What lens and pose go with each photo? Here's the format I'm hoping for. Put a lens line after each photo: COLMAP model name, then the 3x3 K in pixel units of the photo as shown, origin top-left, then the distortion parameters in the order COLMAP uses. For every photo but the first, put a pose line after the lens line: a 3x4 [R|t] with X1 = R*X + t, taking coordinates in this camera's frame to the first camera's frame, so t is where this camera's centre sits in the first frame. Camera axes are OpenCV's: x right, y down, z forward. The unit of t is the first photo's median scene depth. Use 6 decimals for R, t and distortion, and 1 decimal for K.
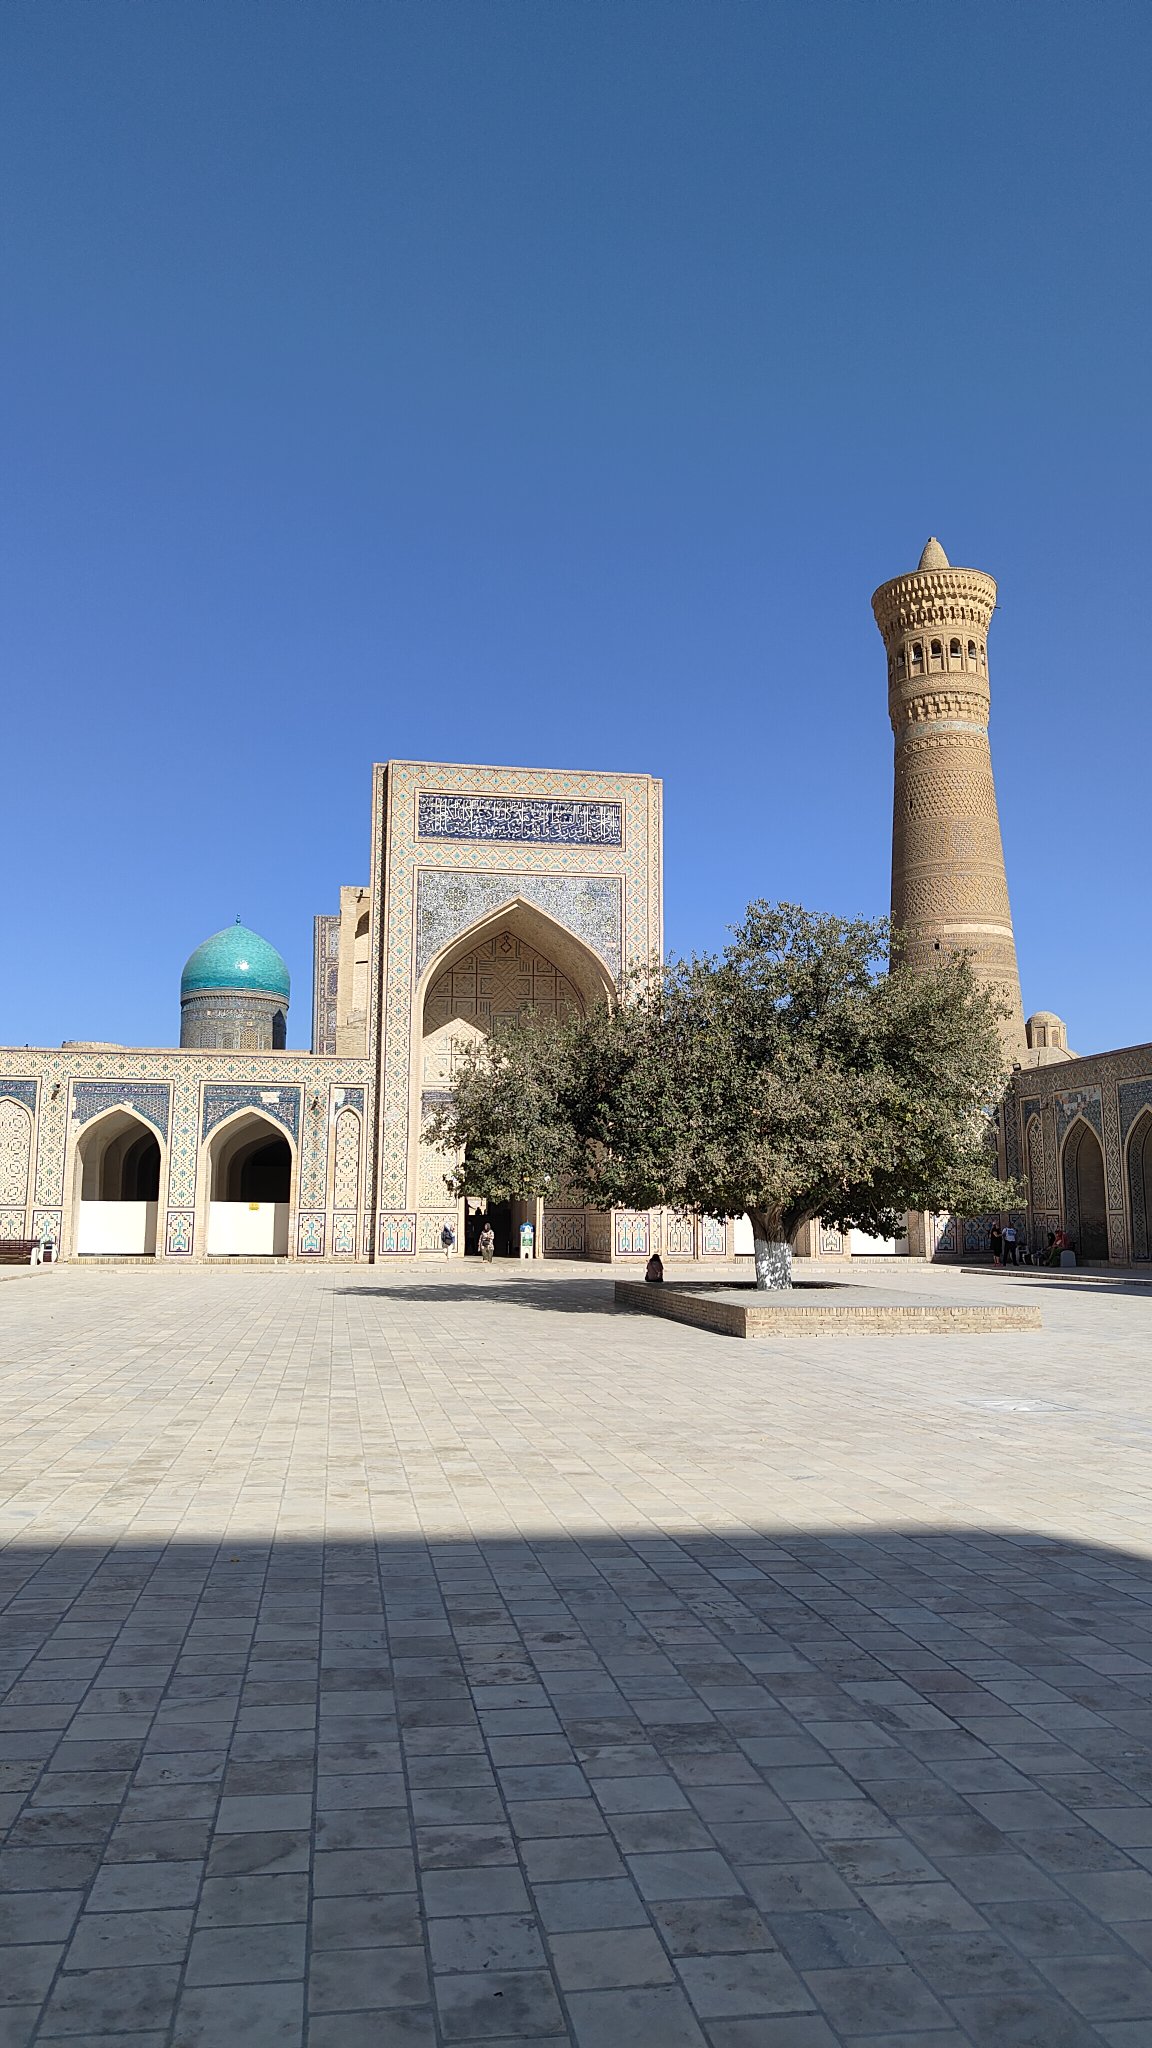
lens RADIAL K [[1409.1, 0, 563.4], [0, 1409.1, 1022.2], [0, 0, 1]] dist [0.008054, -0.000905]
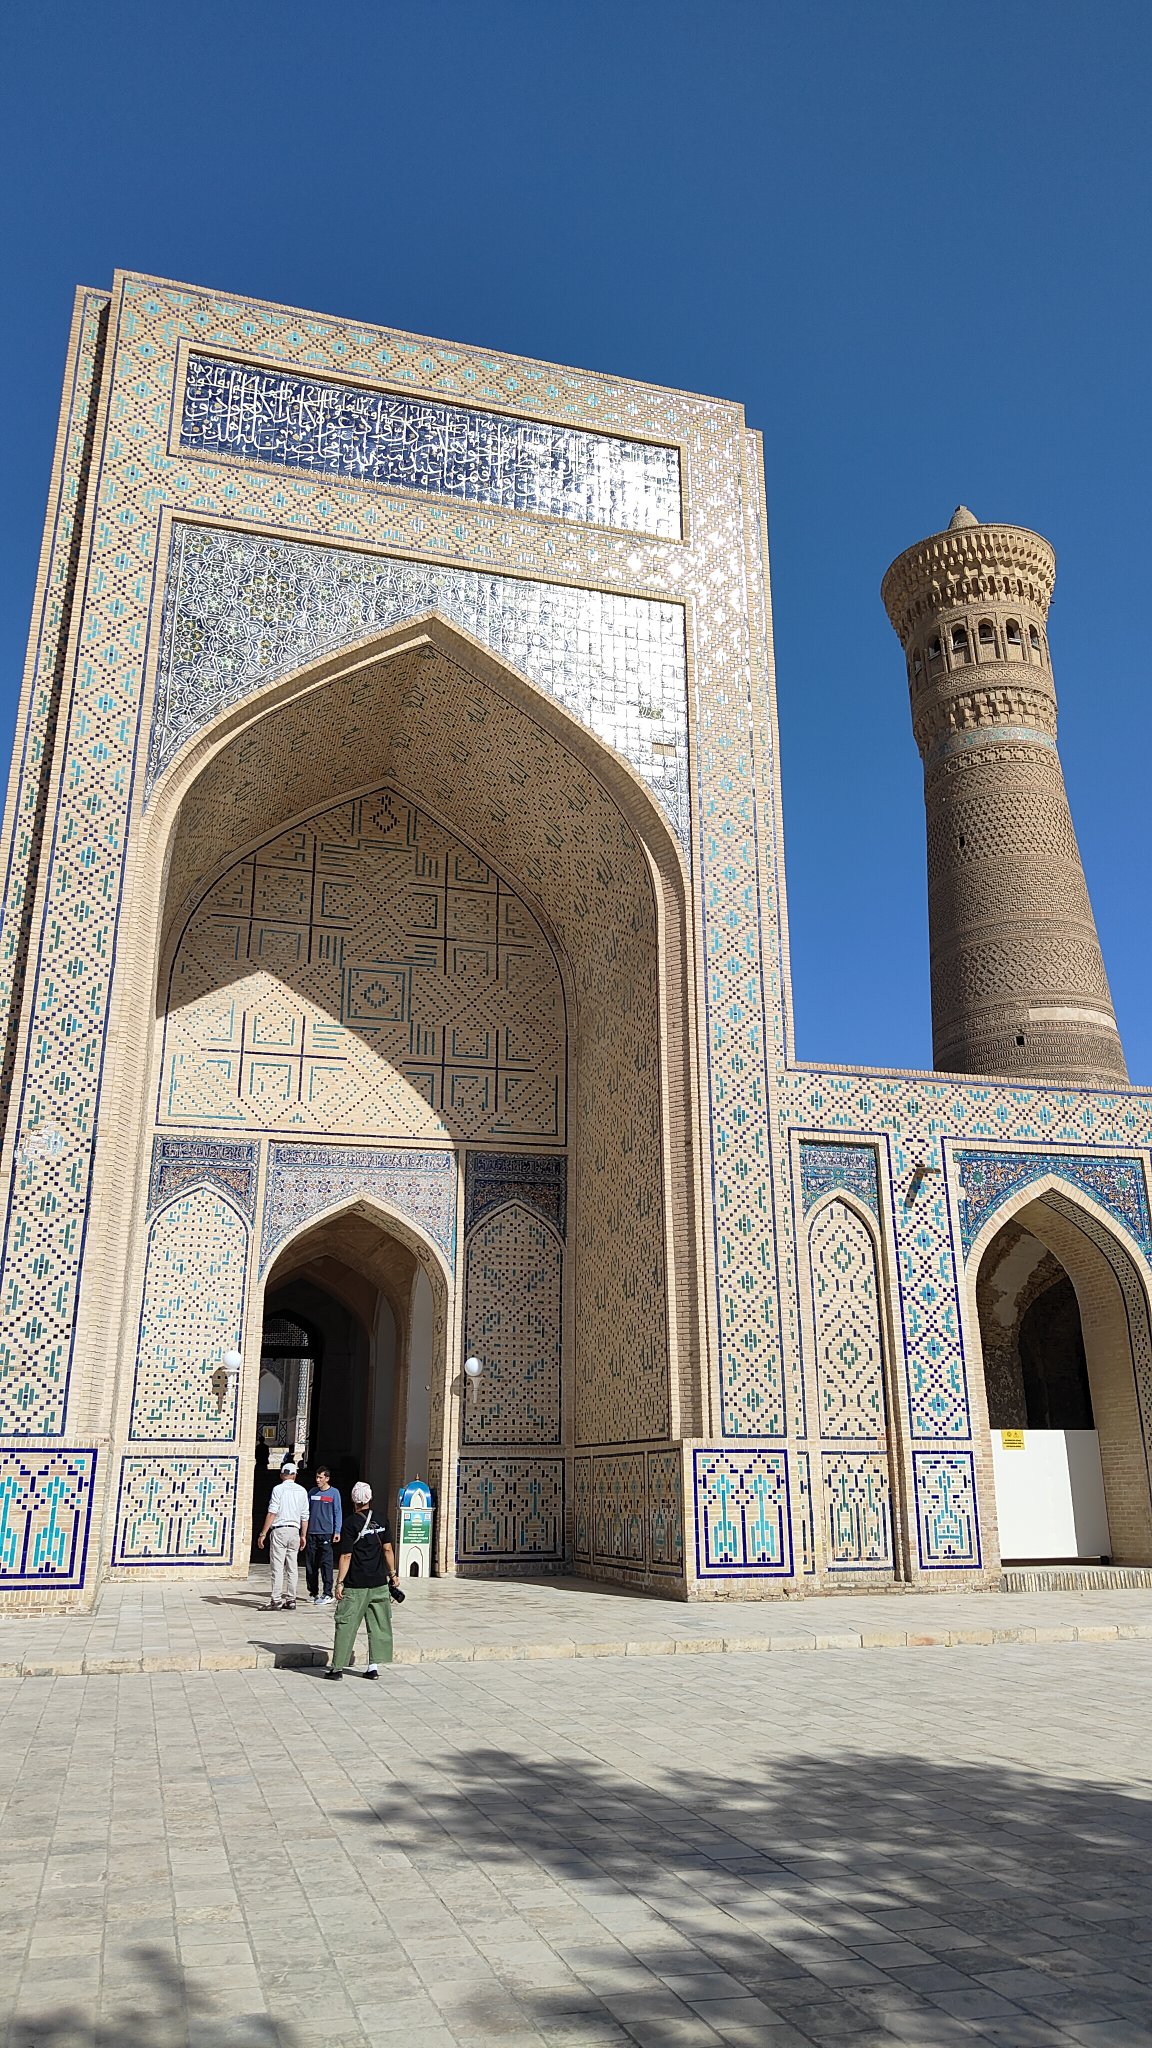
lens RADIAL K [[1409.1, 0, 573.4], [0, 1409.1, 1015.9], [0, 0, 1]] dist [0.008054, -0.000905]
pose [[0.991412, 0.033433, 0.126430, -0.024024], [-0.009899, 0.983182, -0.182362, 0.056694], [-0.130401, 0.179544, 0.975069, 0.387124]]
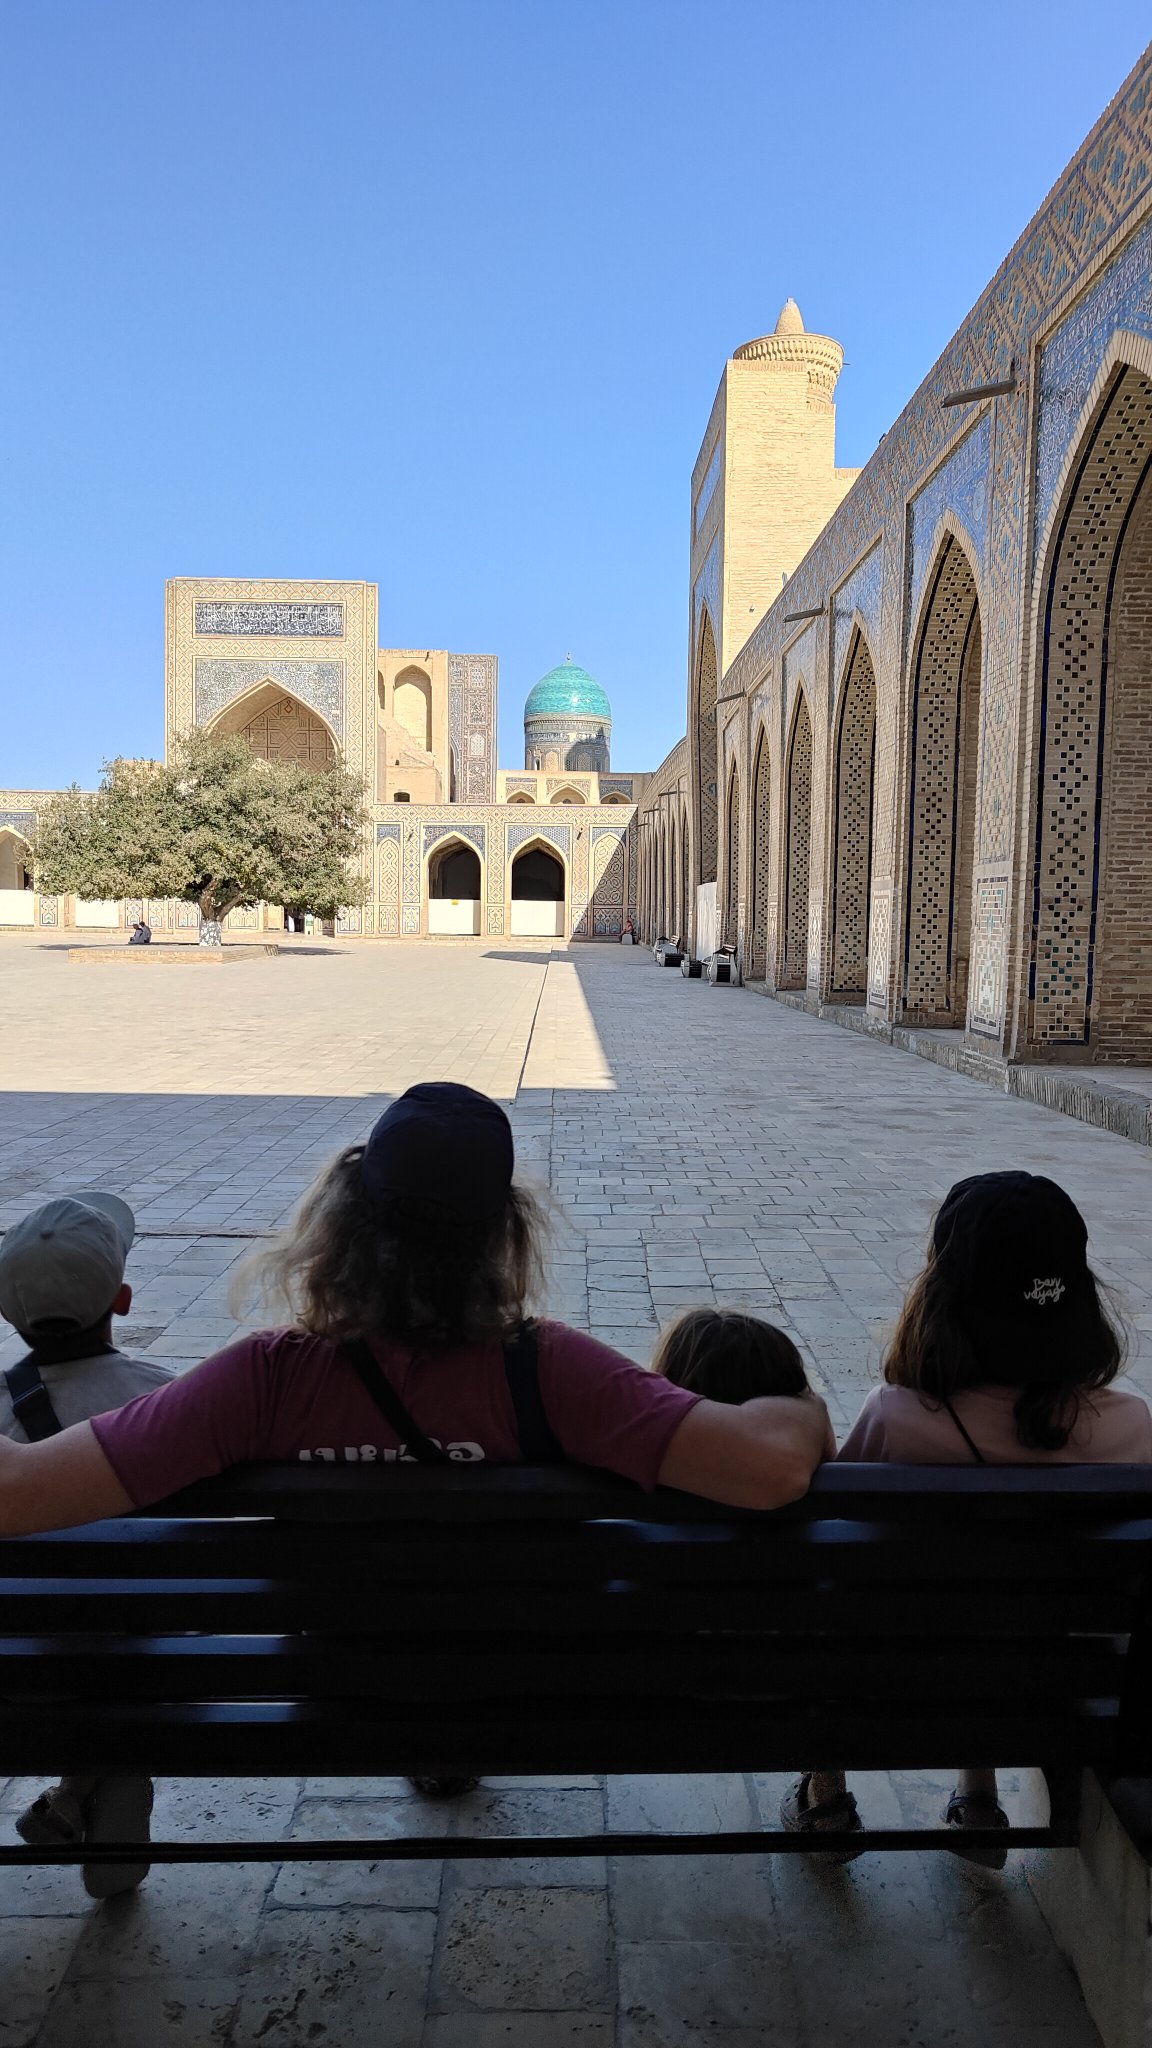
lens RADIAL K [[1409.1, 0, 595.6], [0, 1409.1, 1025.1], [0, 0, 1]] dist [0.008054, -0.000905]
pose [[0.987454, 0.024777, -0.155949, 0.314095], [0.009006, 0.977169, 0.212274, -0.028349], [0.157648, -0.211016, 0.964686, -0.222770]]
